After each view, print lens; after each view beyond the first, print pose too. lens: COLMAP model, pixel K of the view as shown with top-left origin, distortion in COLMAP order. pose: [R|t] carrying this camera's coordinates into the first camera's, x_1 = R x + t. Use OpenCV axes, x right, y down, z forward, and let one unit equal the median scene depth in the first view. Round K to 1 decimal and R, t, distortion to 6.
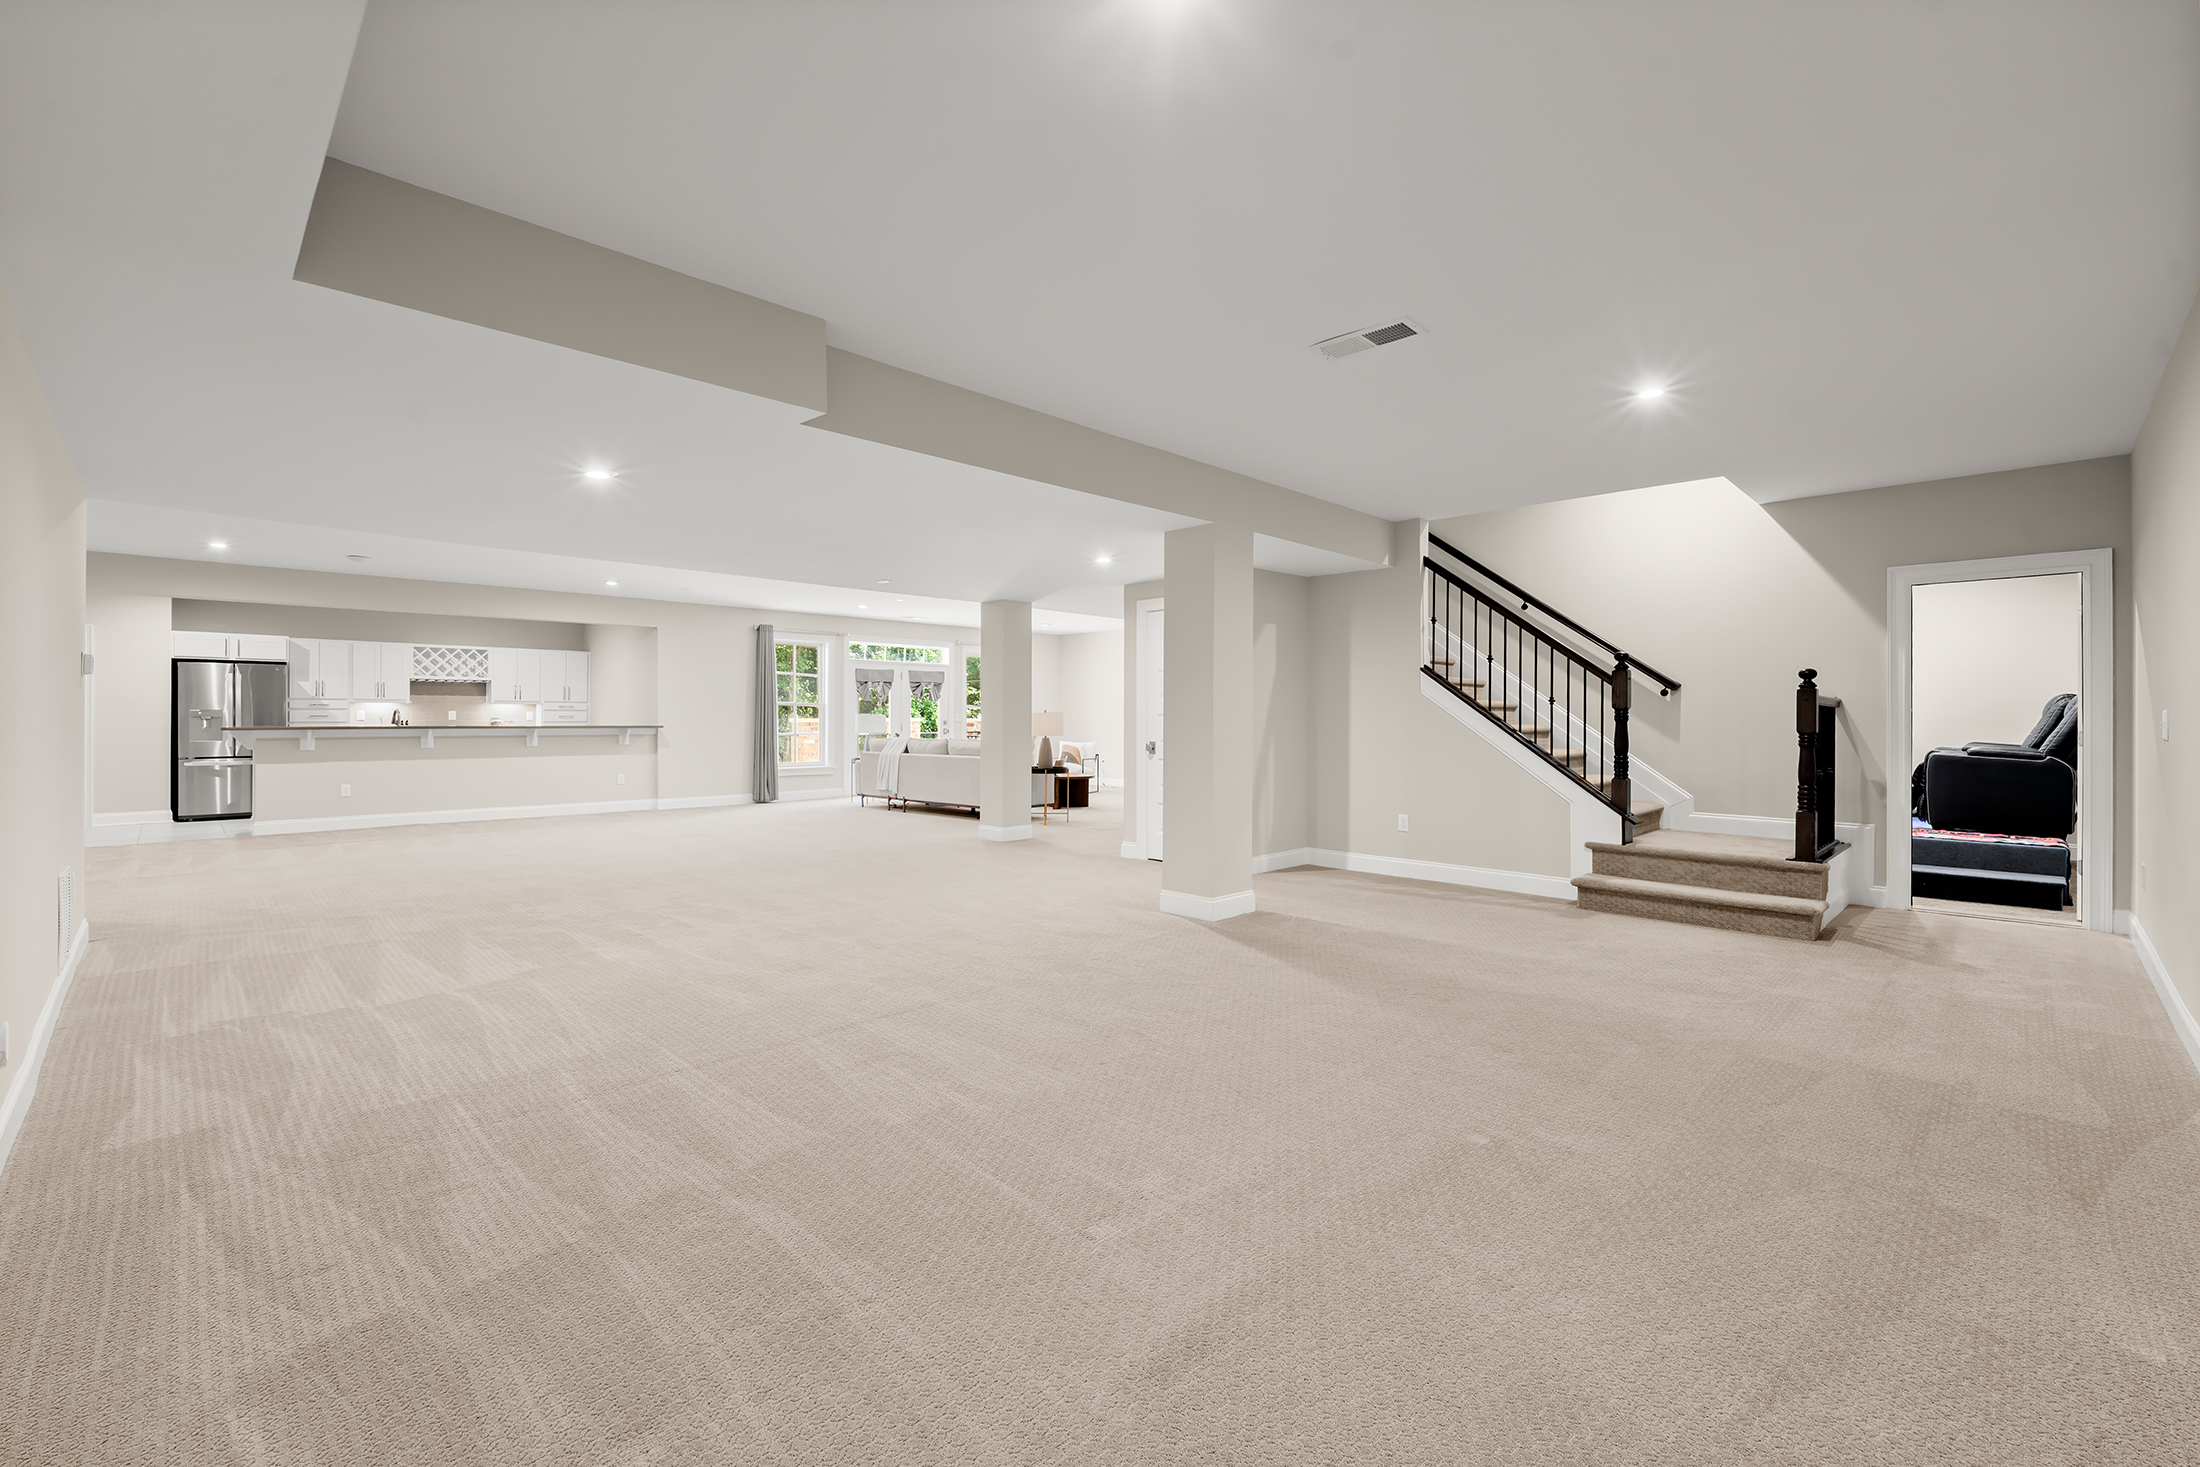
lens RADIAL K [[920.6, 0, 1100.2], [0, 920.6, 692.8], [0, 0, 1]] dist [0.002331, -0.000653]
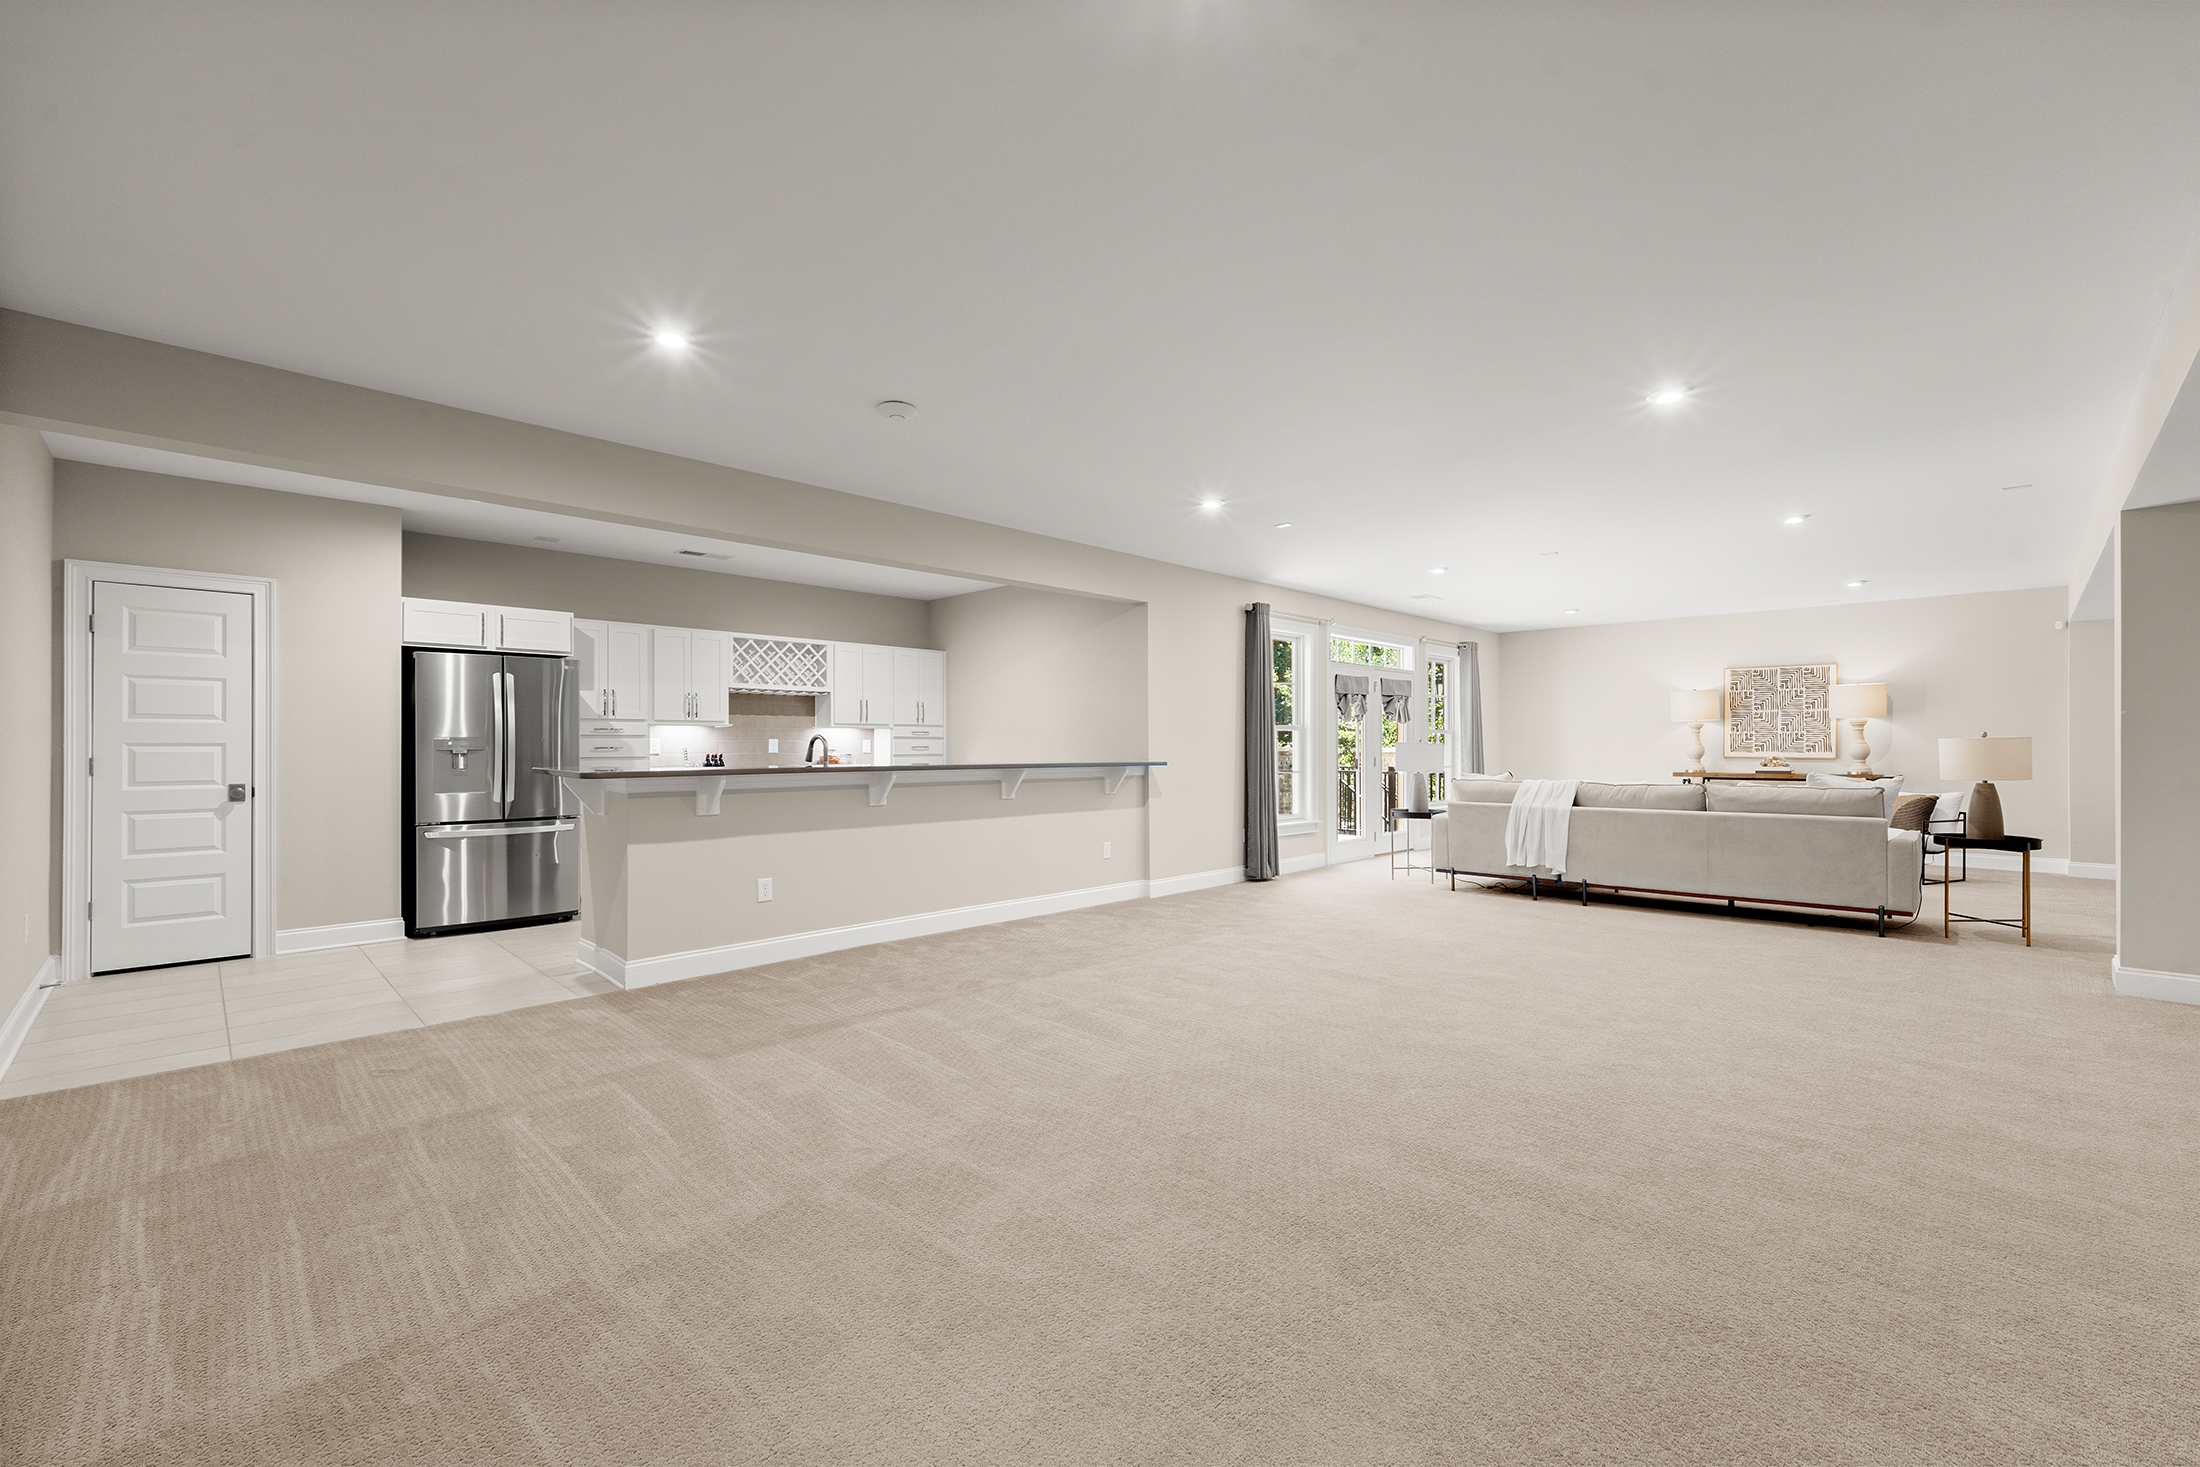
lens RADIAL K [[920.6, 0, 1105.4], [0, 920.6, 744.7], [0, 0, 1]] dist [0.002331, -0.000653]
pose [[0.999925, -0.003258, 0.011806, -0.504112], [0.002943, 0.999642, 0.026606, 0.007116], [-0.011889, -0.026569, 0.999576, 0.375121]]
